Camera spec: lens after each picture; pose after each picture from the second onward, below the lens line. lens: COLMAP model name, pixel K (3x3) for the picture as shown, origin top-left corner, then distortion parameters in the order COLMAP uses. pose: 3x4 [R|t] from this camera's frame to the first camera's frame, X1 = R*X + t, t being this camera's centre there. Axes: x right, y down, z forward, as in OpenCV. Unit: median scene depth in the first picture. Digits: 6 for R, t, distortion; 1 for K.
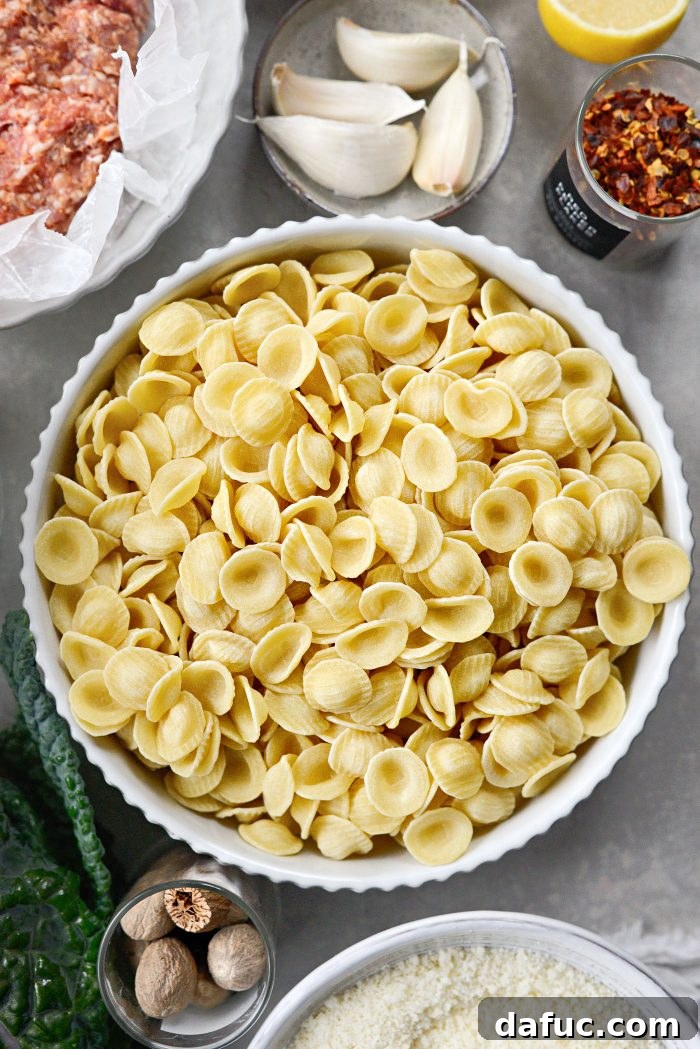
lens RADIAL K [[1783.8, 0, 350.0], [0, 1783.8, 524.5], [0, 0, 1]] dist [-0.144686, -0.069303]
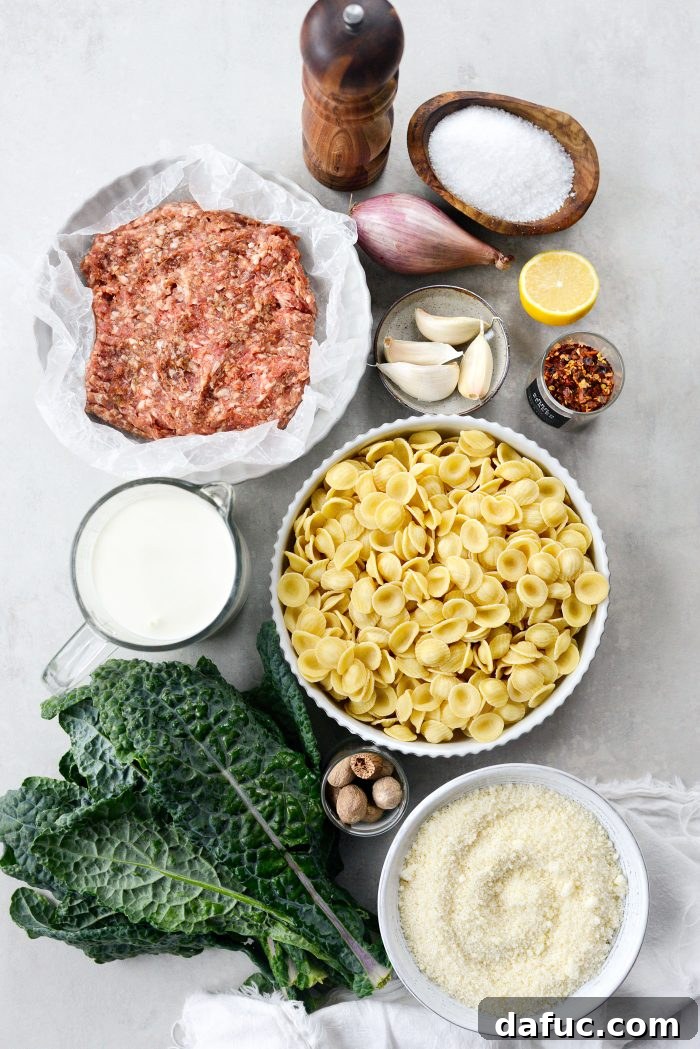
lens RADIAL K [[1480.5, 0, 350.0], [0, 1480.5, 524.5], [0, 0, 1]] dist [-0.188224, -0.002208]
pose [[0.998913, -0.039813, -0.024222, -0.053020], [0.038719, 0.998277, -0.044082, 0.017111], [0.025936, 0.043096, 0.998734, -0.642203]]
